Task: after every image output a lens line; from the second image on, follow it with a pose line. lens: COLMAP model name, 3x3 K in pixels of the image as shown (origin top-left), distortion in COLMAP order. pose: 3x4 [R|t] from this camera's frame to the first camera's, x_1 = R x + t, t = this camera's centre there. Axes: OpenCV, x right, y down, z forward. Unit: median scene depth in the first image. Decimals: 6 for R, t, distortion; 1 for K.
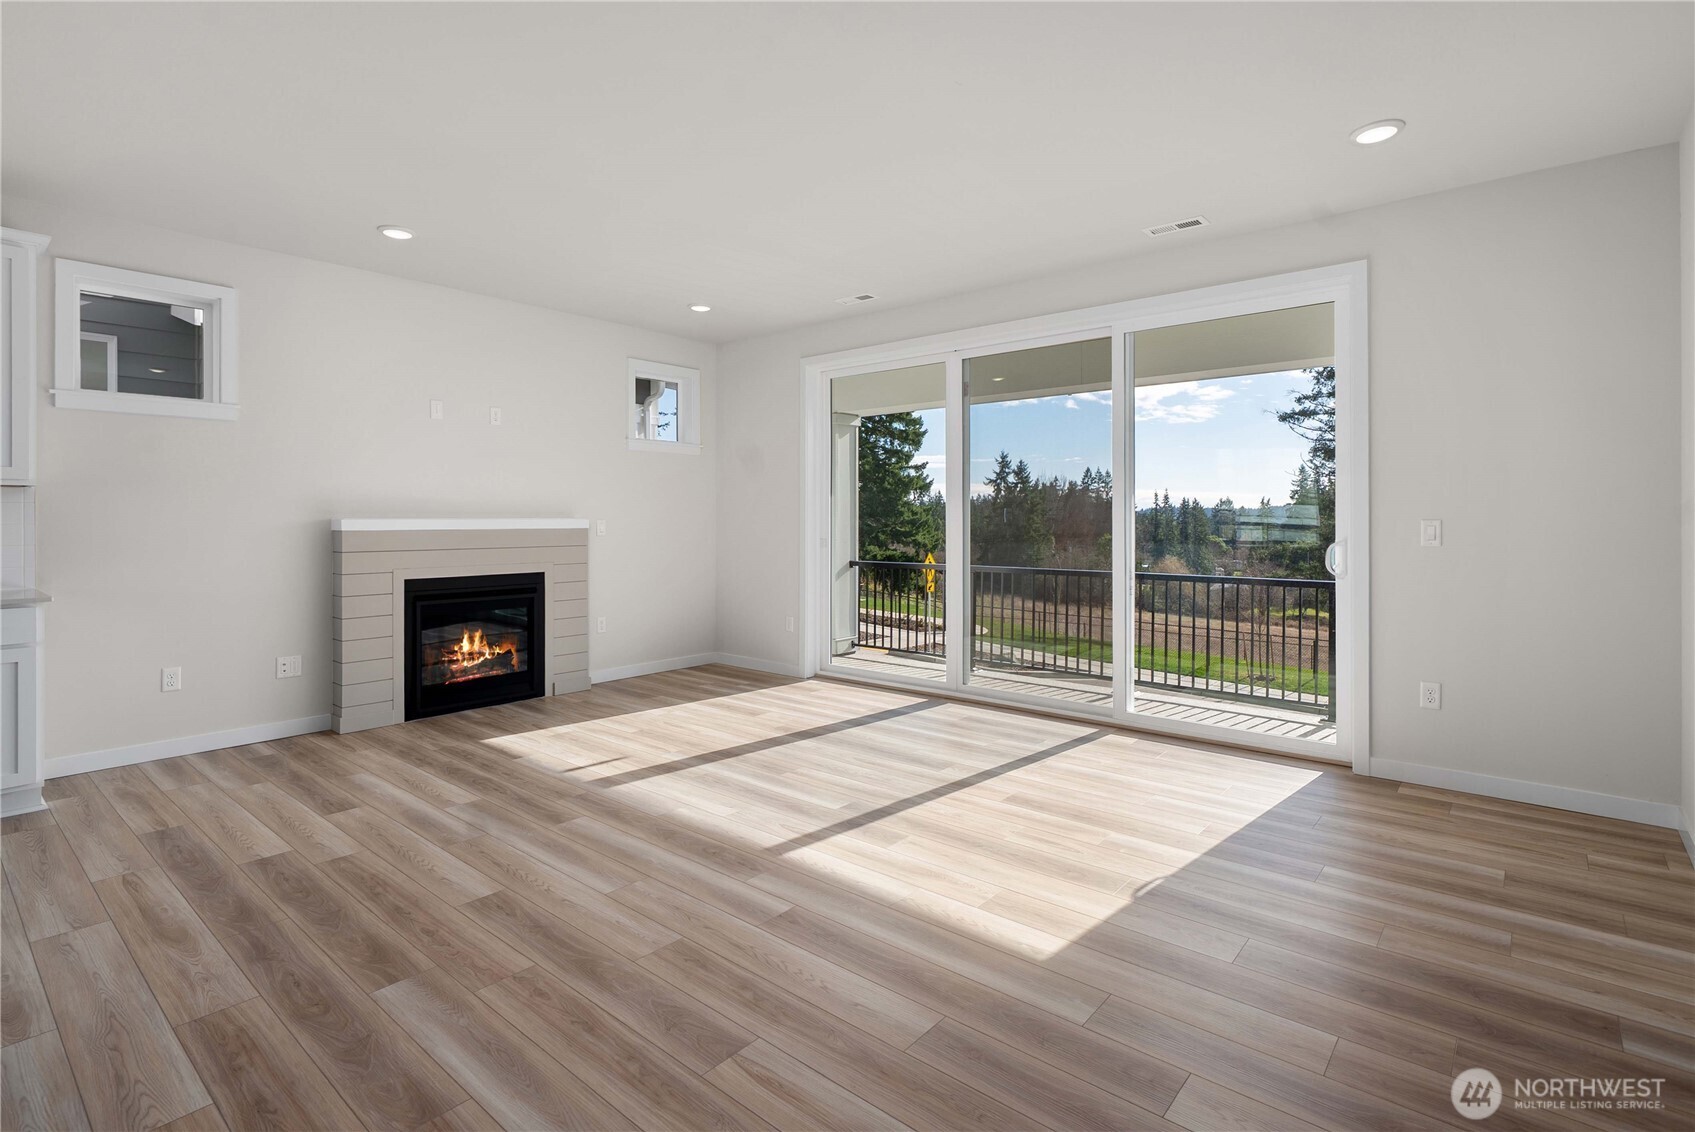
lens RADIAL K [[789.4, 0, 847.5], [0, 789.4, 566.0], [0, 0, 1]] dist [-0.002910, -0.000229]
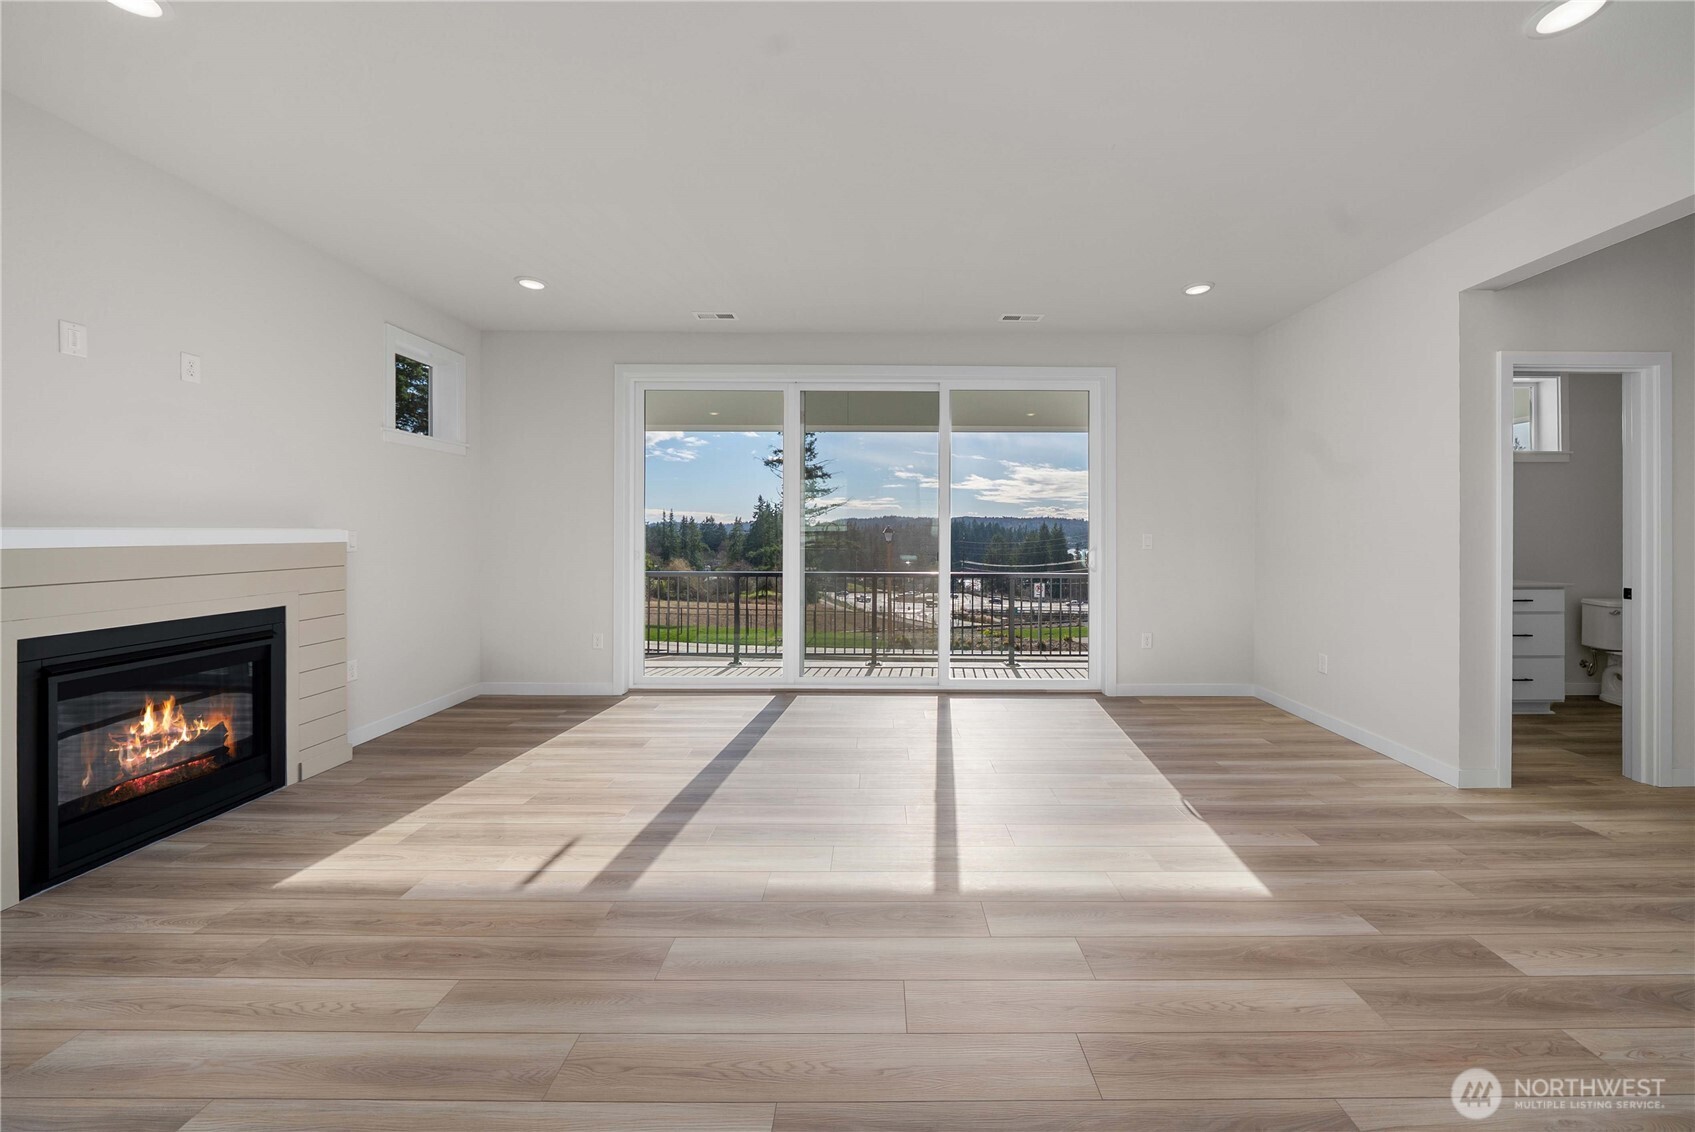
lens RADIAL K [[596.9, 0, 882.0], [0, 596.9, 563.0], [0, 0, 1]] dist [-0.007243, 0.000020]
pose [[0.768076, -0.030141, 0.639649, -0.396373], [0.034250, 0.999395, 0.005966, -0.020120], [-0.639442, 0.017325, 0.768644, 0.337327]]
